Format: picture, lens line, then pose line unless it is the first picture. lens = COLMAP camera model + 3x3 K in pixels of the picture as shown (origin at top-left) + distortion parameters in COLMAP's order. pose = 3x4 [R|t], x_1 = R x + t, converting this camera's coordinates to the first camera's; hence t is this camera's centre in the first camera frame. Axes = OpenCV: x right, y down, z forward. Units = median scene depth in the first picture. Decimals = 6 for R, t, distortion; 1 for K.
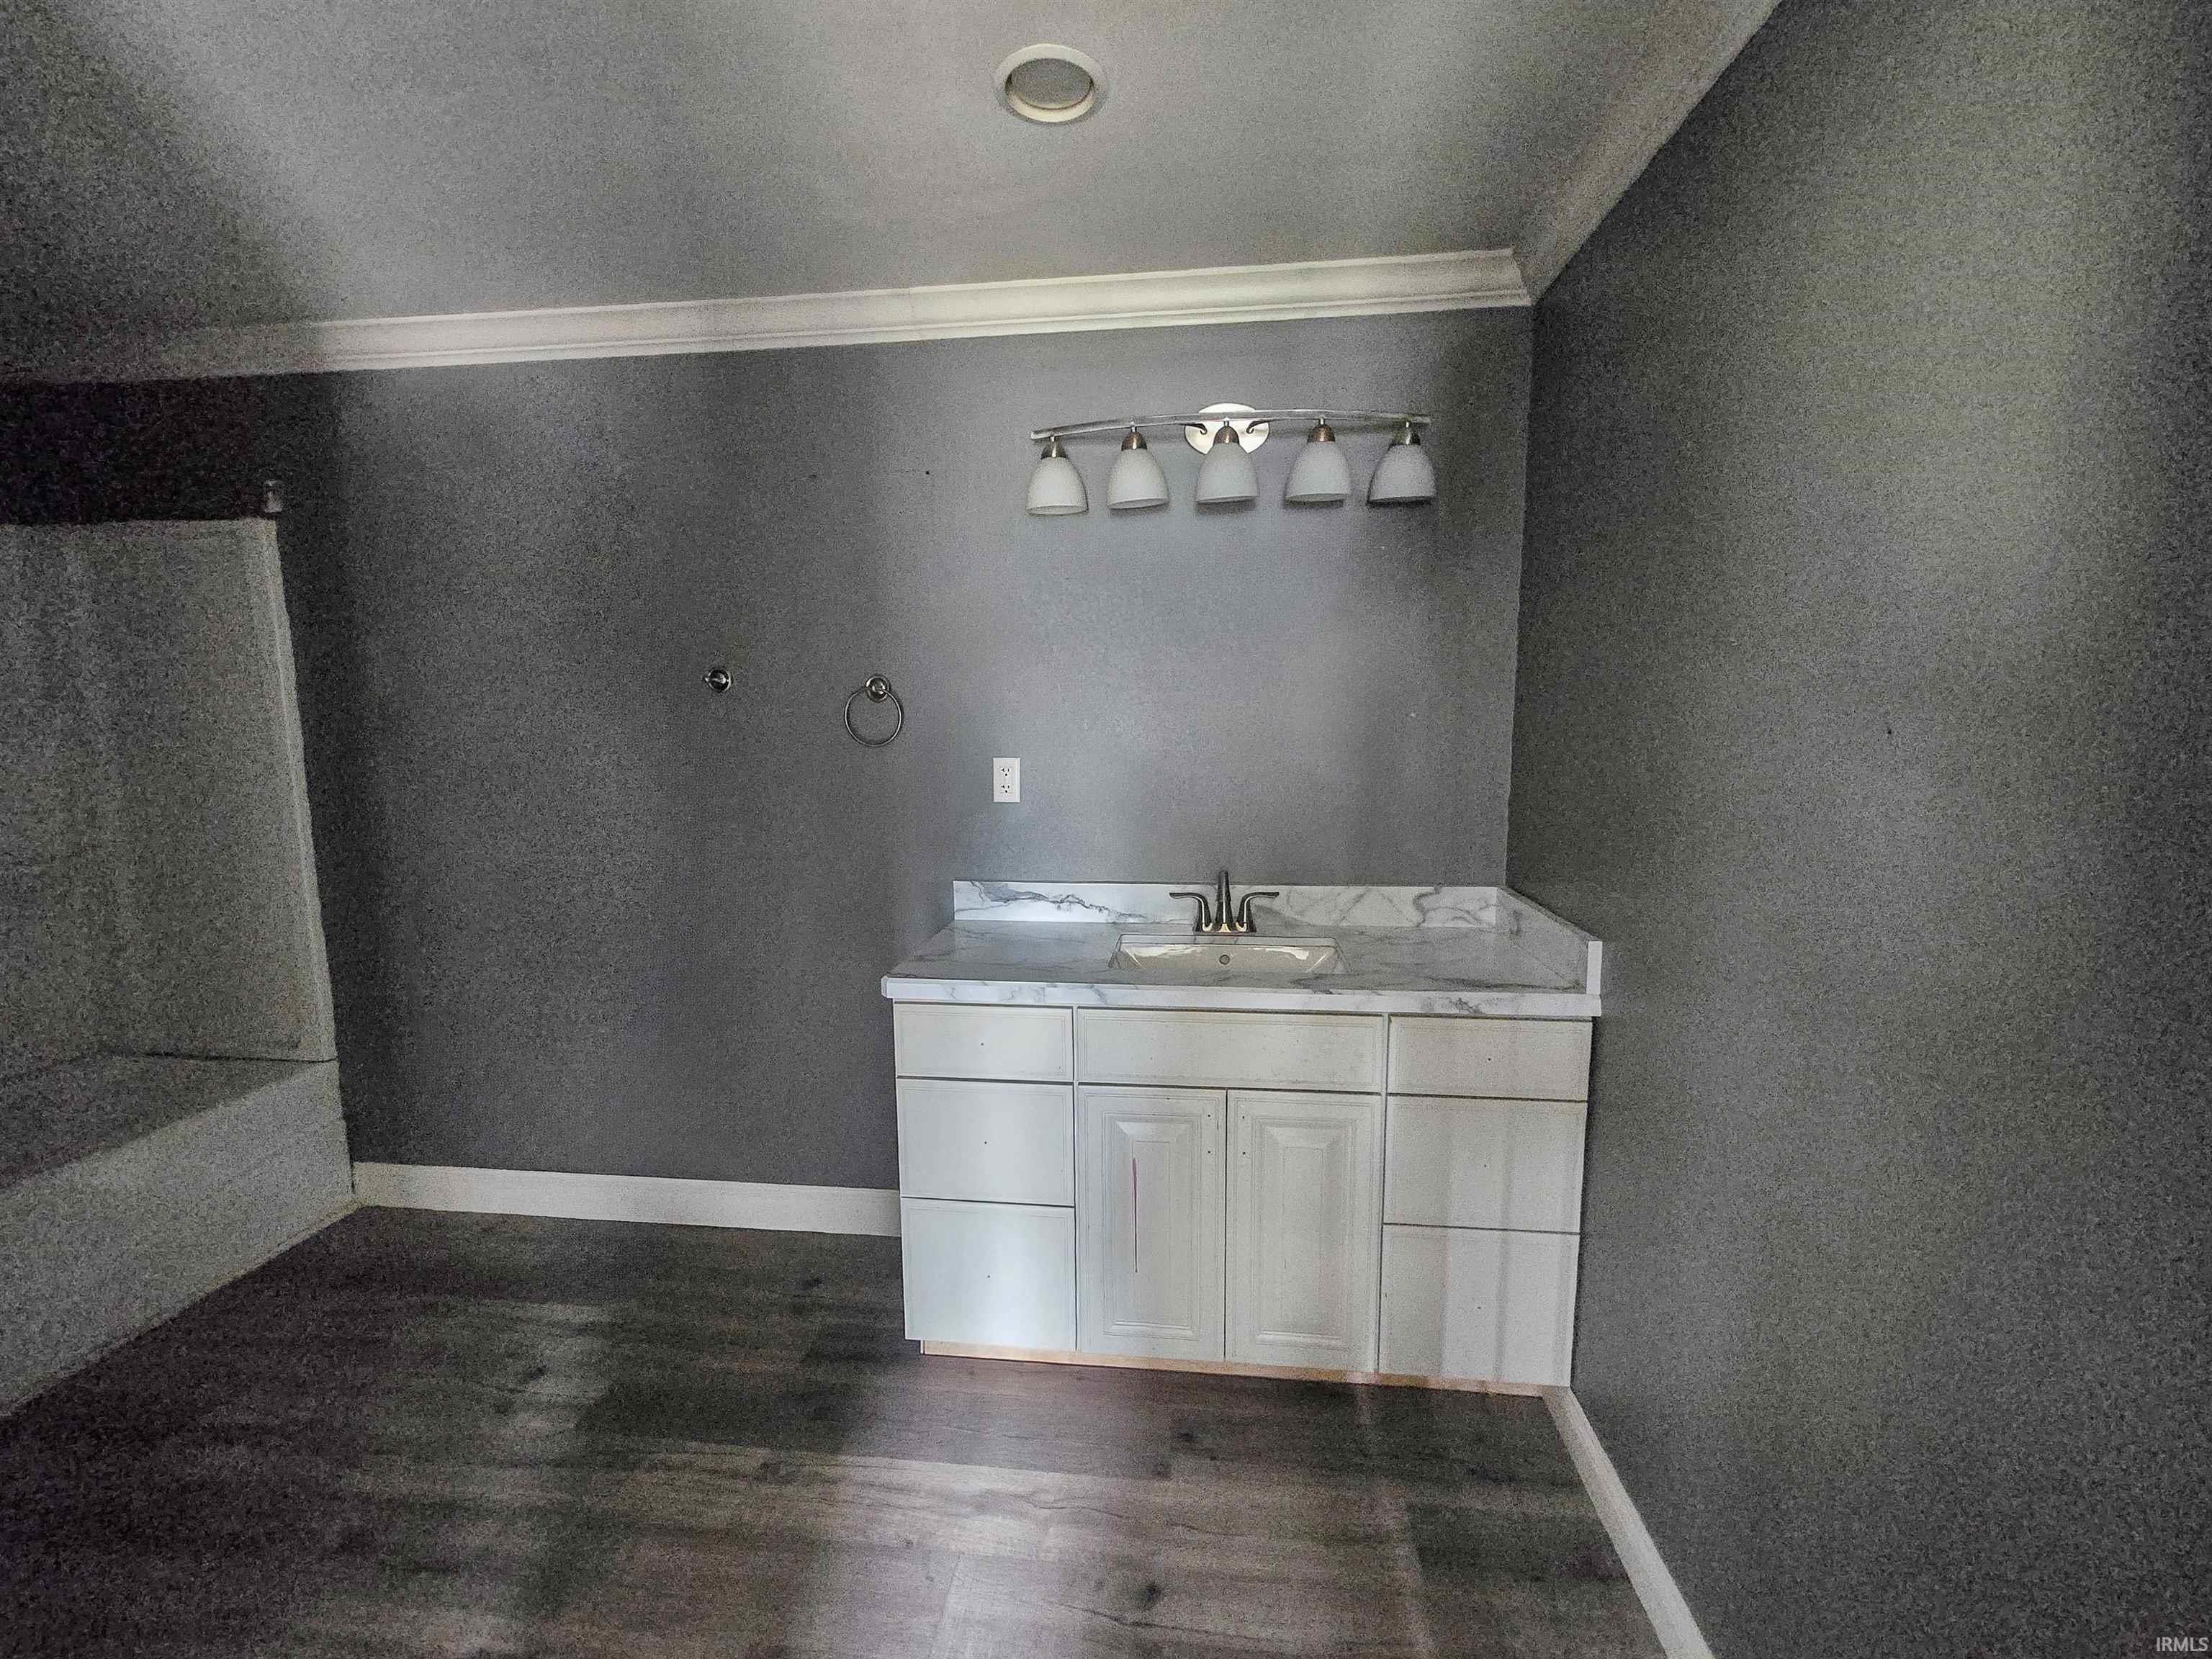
lens RADIAL K [[901.7, 0, 1100.0], [0, 901.7, 831.1], [0, 0, 1]] dist [-0.003373, 0.000040]
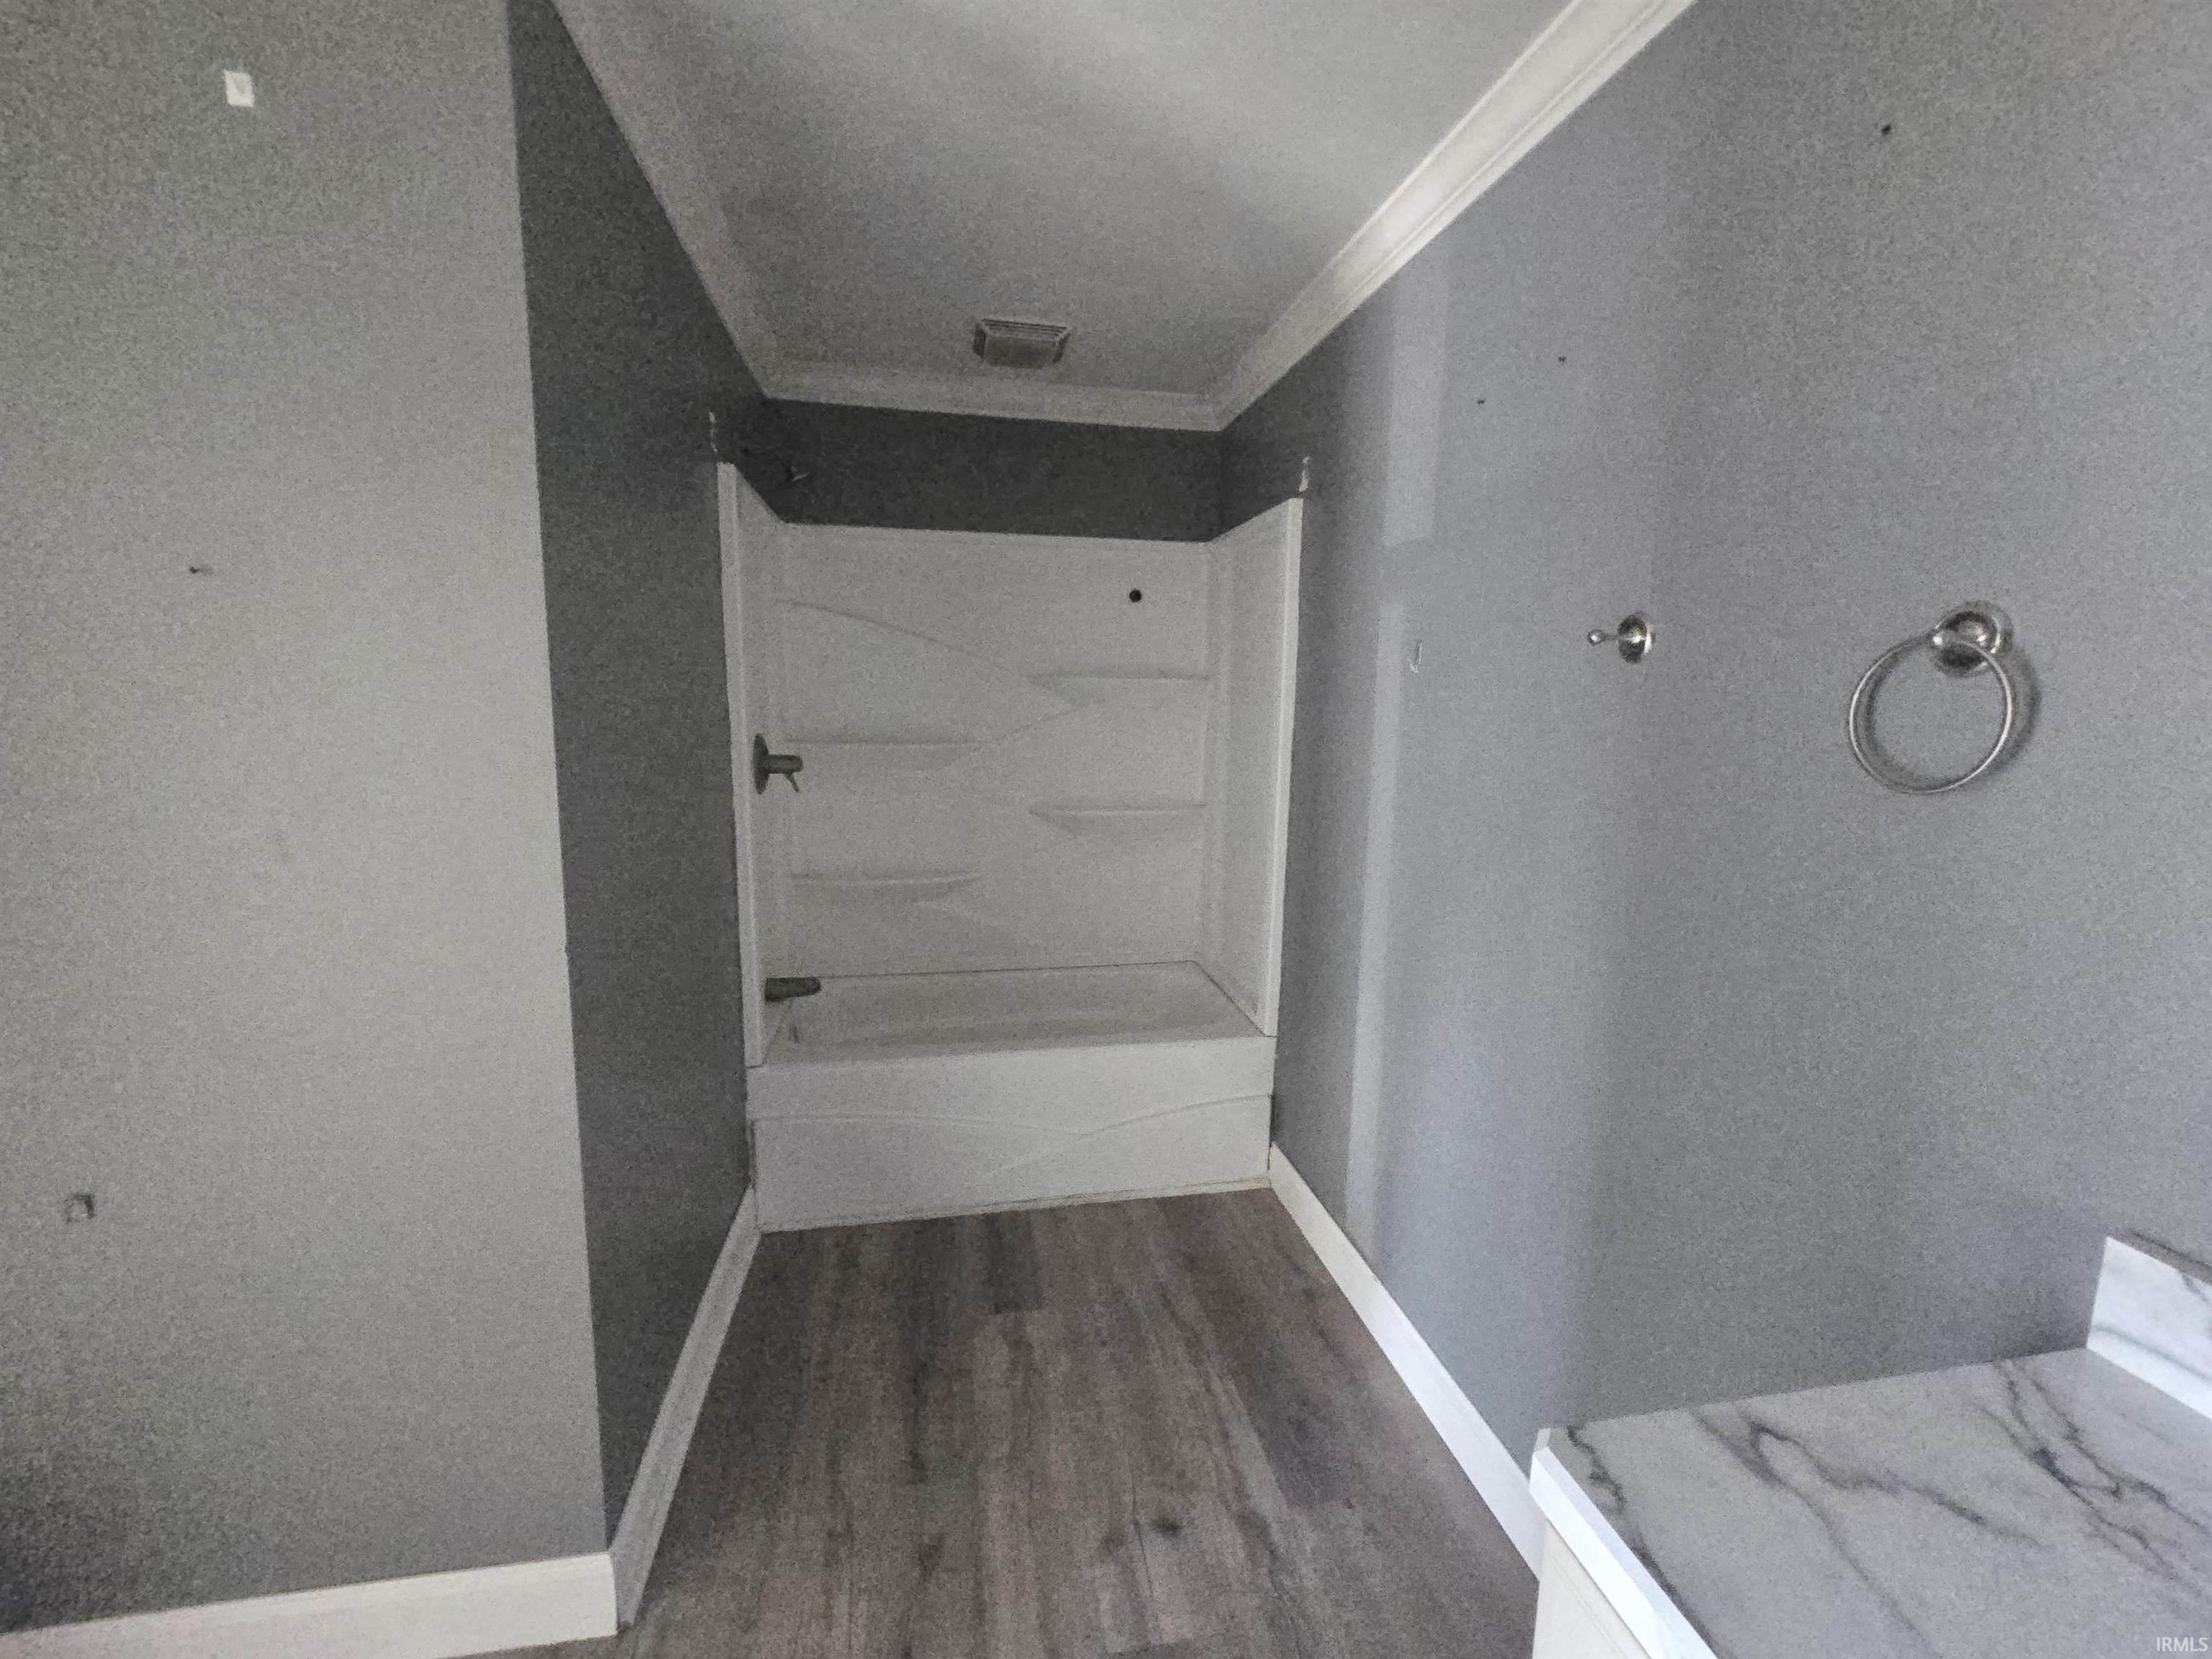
lens RADIAL K [[901.7, 0, 1099.9], [0, 901.7, 819.6], [0, 0, 1]] dist [-0.003373, 0.000040]
pose [[0.300849, 0.143474, -0.942818, 0.007432], [-0.147315, 0.983744, 0.102694, -0.067042], [0.942225, 0.107996, 0.317095, 0.524761]]
